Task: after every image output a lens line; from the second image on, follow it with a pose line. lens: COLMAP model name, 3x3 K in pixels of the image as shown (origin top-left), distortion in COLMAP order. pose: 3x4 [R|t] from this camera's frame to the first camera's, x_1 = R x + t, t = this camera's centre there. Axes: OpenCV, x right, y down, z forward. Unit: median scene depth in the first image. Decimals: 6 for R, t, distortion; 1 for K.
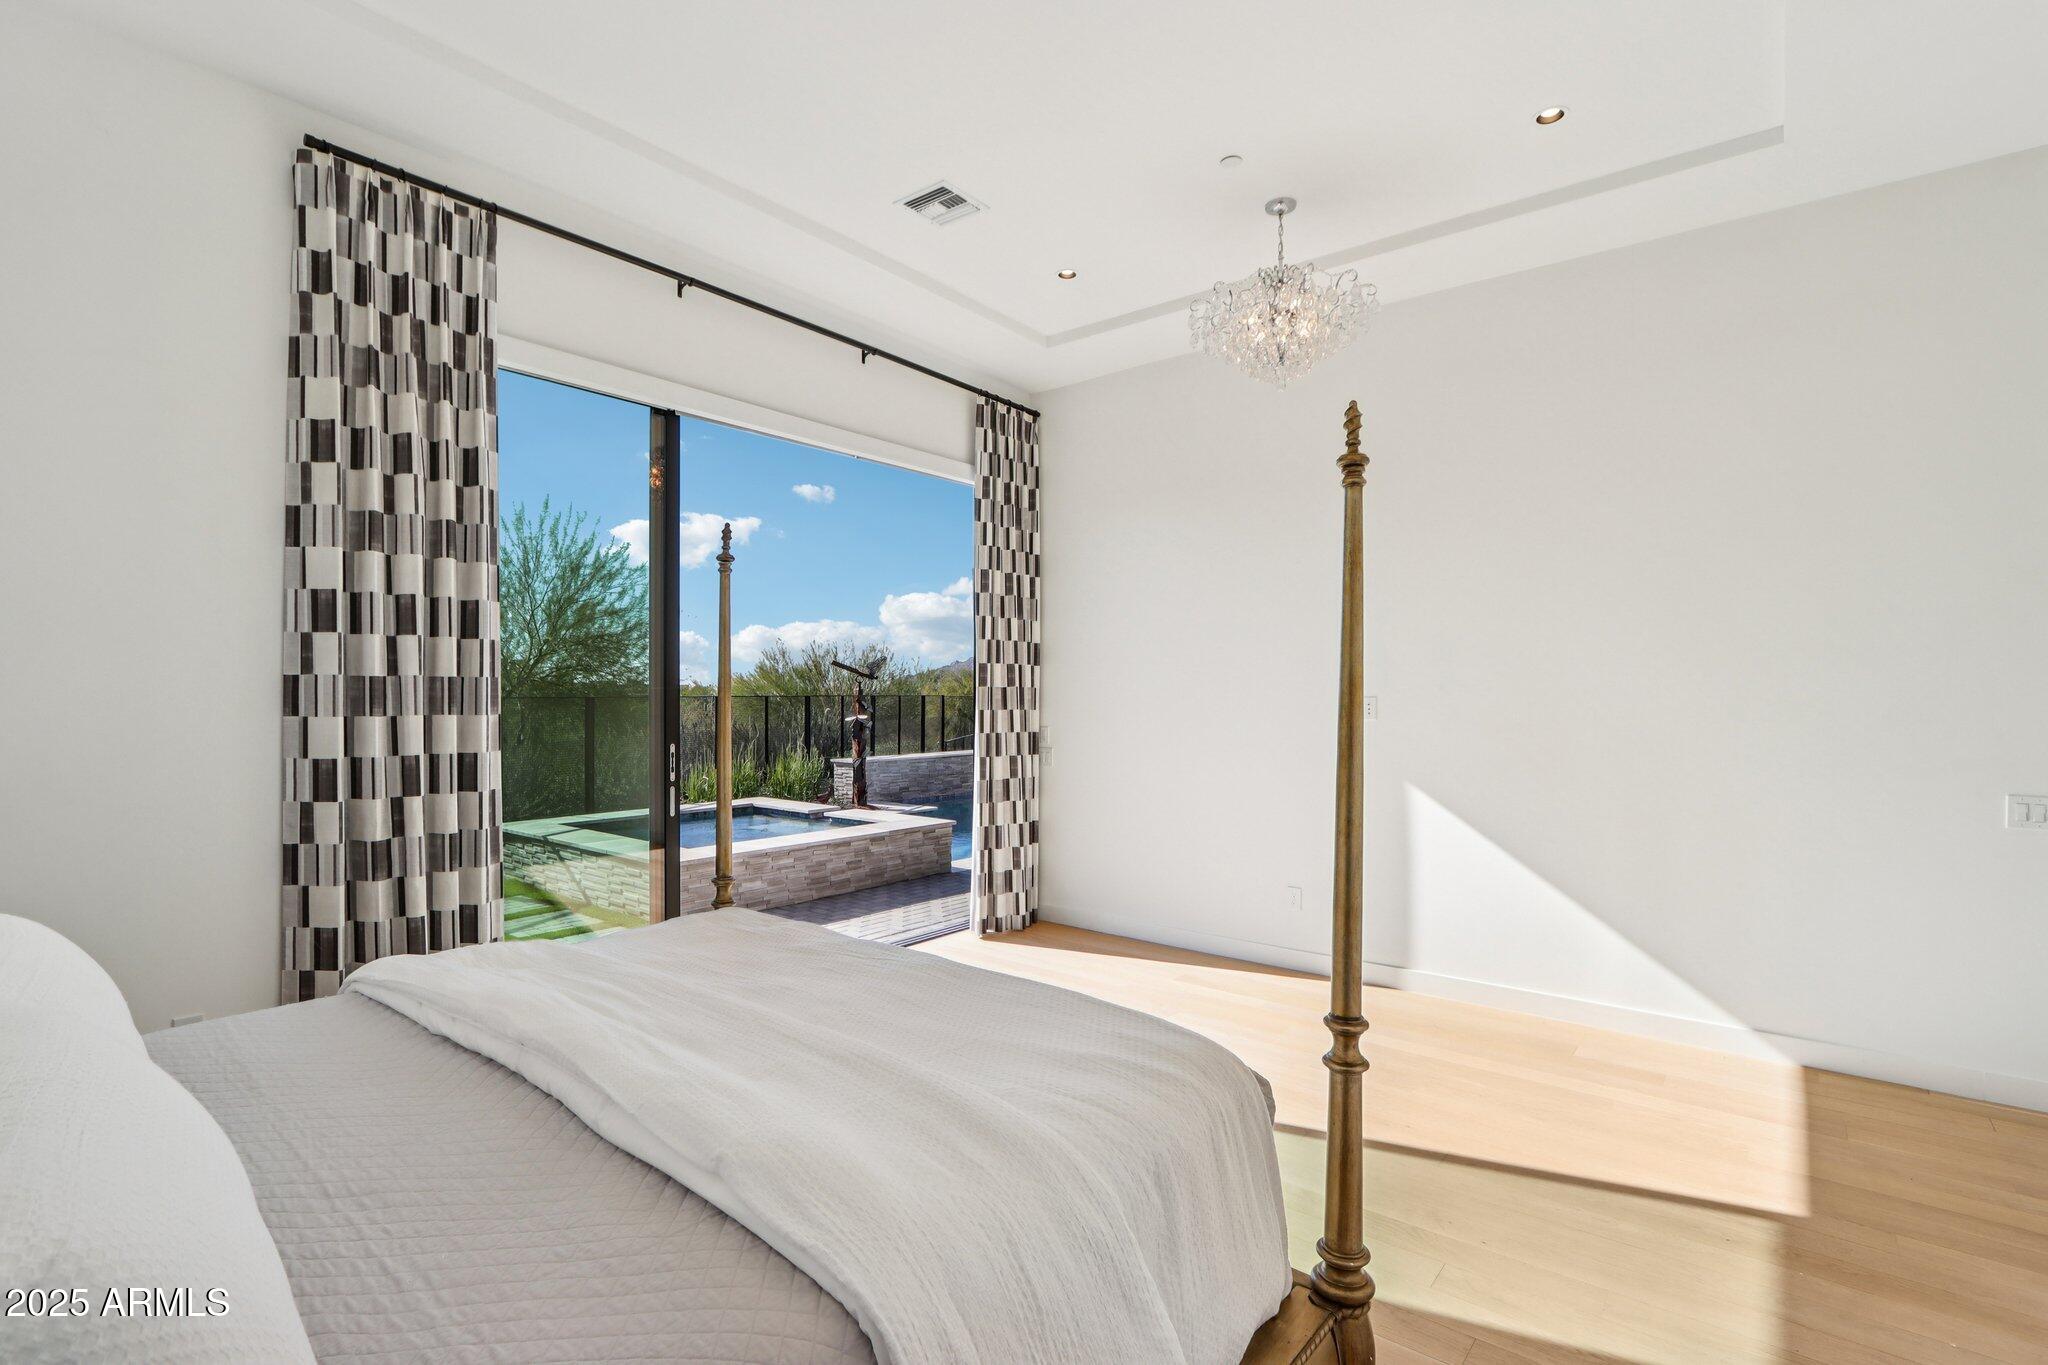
lens RADIAL K [[978.1, 0, 996.2], [0, 978.1, 694.7], [0, 0, 1]] dist [-0.016039, 0.000069]
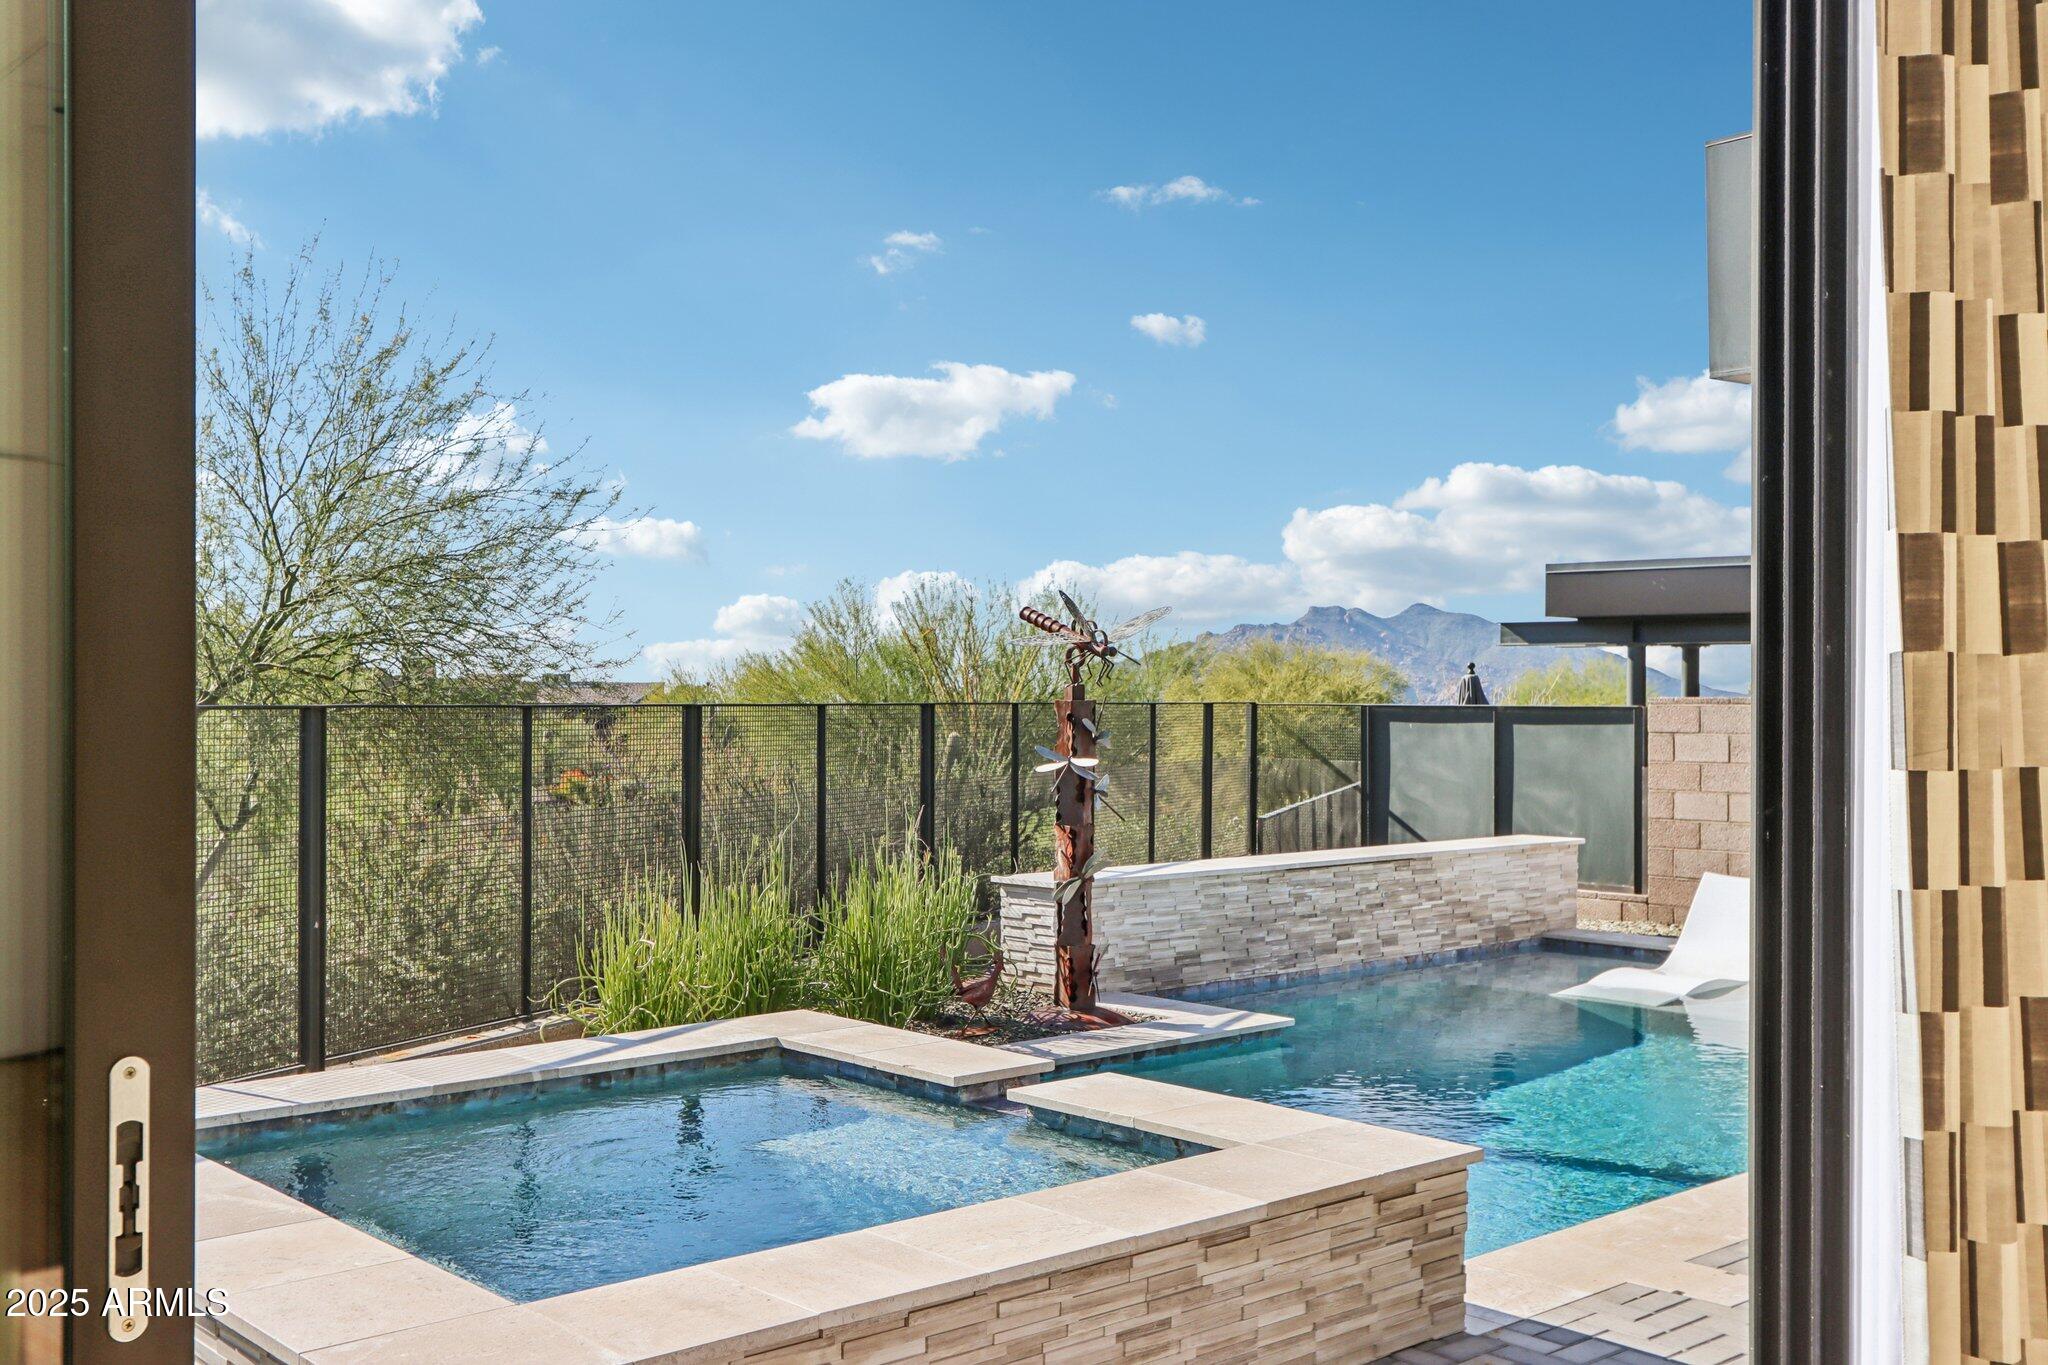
lens RADIAL K [[2054.2, 0, 1024.0], [0, 2054.2, 682.5], [0, 0, 1]] dist [0.010668, 0.001579]
pose [[0.991310, -0.000995, -0.131545, -0.058239], [-0.000326, 0.999950, -0.010023, 0.001077], [0.131549, 0.009978, 0.991259, 0.246577]]
